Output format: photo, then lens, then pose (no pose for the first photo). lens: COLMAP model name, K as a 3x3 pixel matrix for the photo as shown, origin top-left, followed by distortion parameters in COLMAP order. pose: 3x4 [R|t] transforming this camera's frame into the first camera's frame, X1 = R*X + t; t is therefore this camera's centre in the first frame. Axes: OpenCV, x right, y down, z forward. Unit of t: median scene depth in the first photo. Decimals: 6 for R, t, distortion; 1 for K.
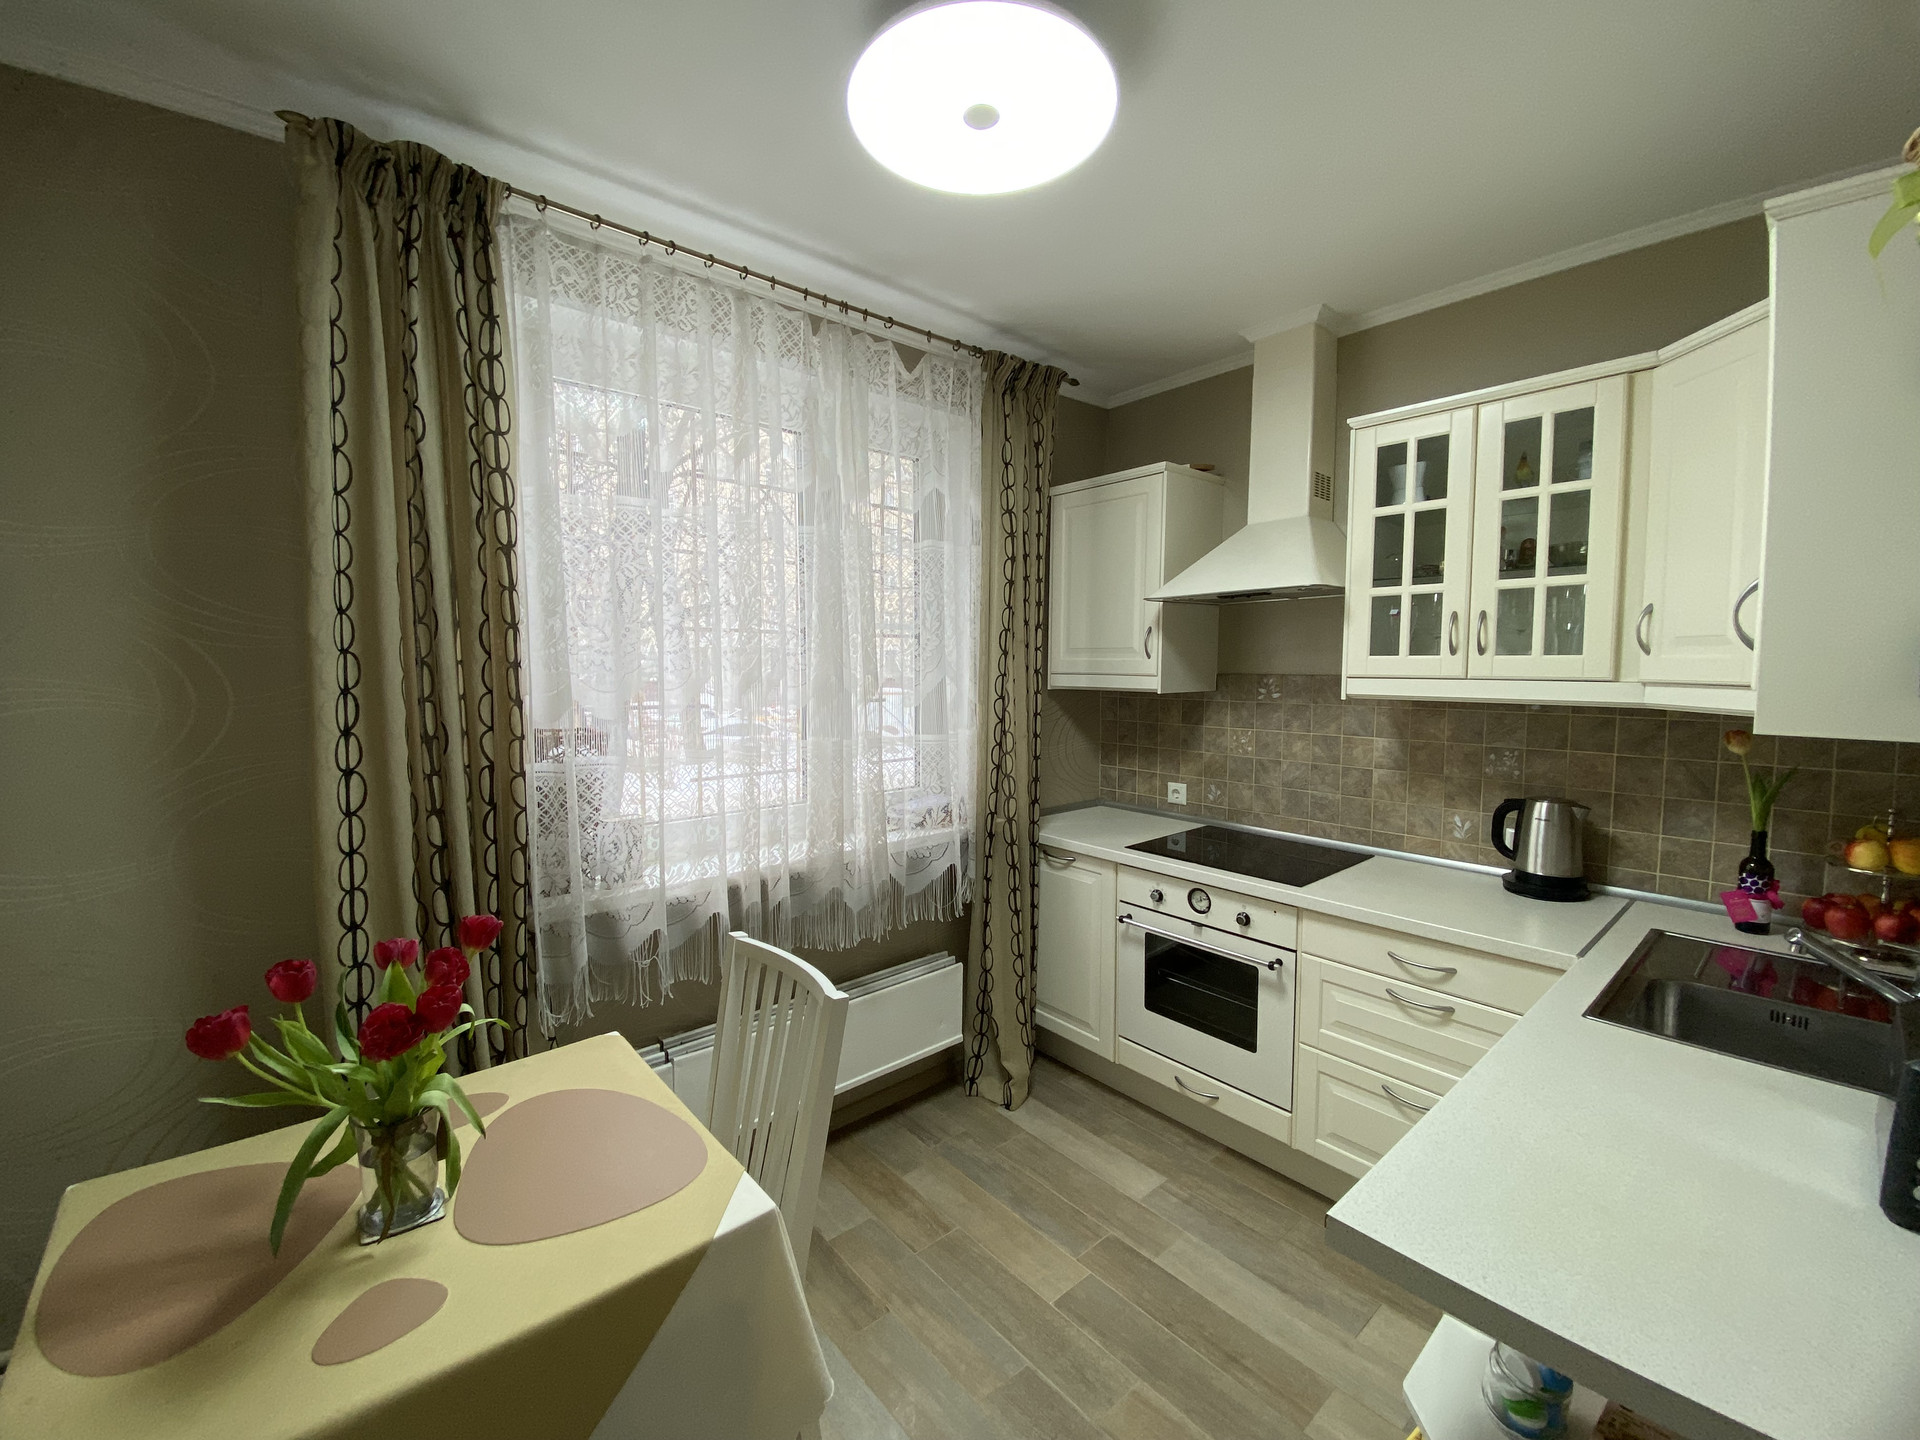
lens RADIAL K [[726.2, 0, 960.0], [0, 726.2, 720.0], [0, 0, 1]] dist [-0.028913, -0.000216]
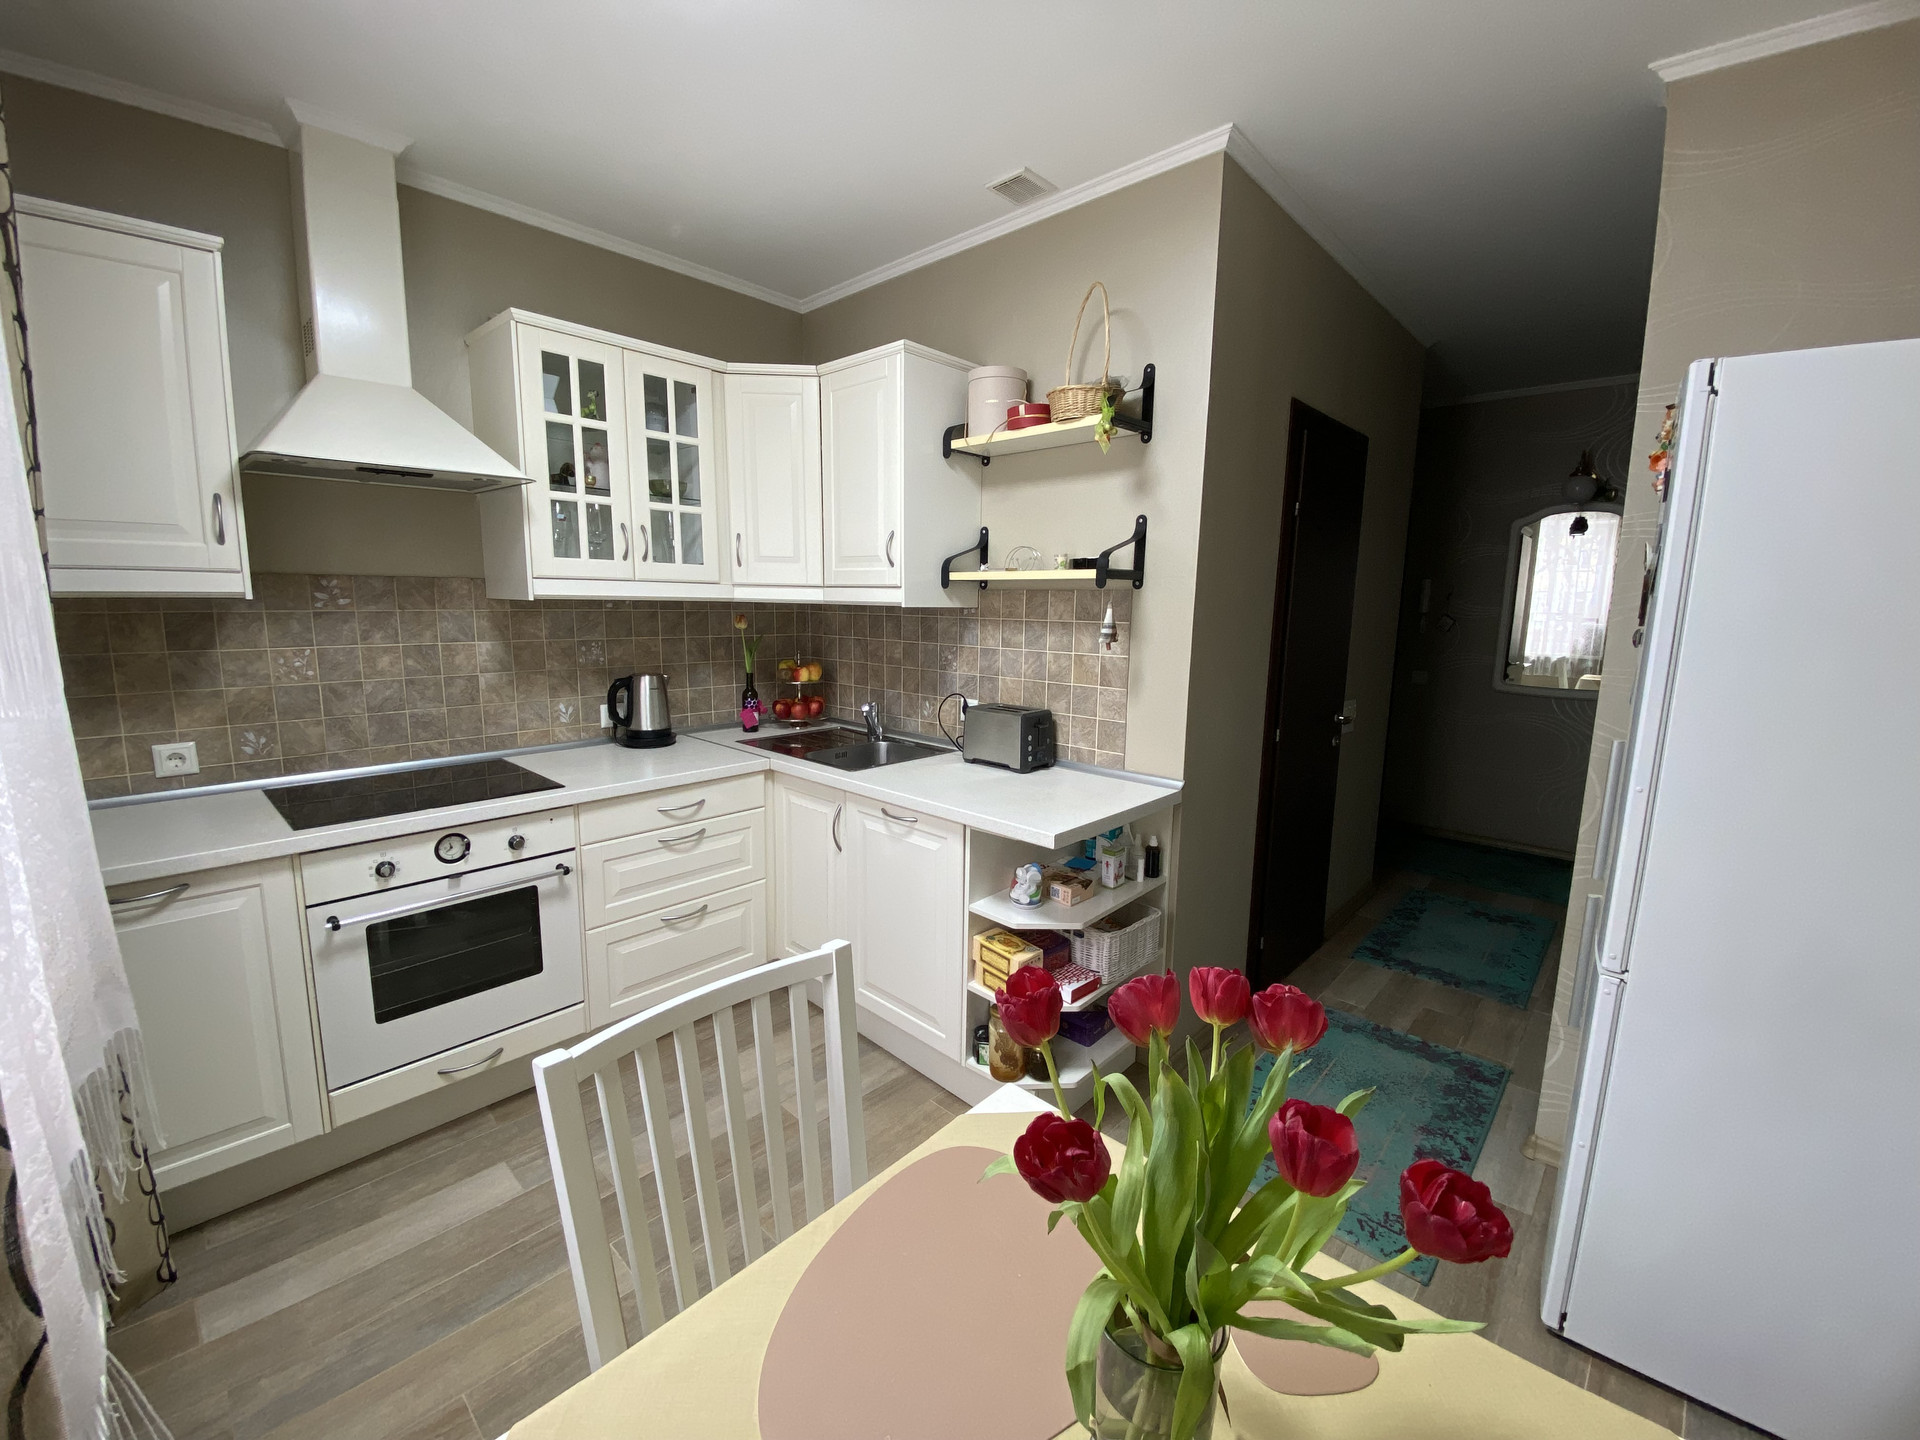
lens RADIAL K [[726.2, 0, 960.0], [0, 726.2, 720.0], [0, 0, 1]] dist [-0.028913, -0.000216]
pose [[-0.088280, -0.170145, 0.981457, -0.532238], [0.051948, 0.983176, 0.175116, -0.009001], [-0.994740, 0.066444, -0.077956, 0.499008]]
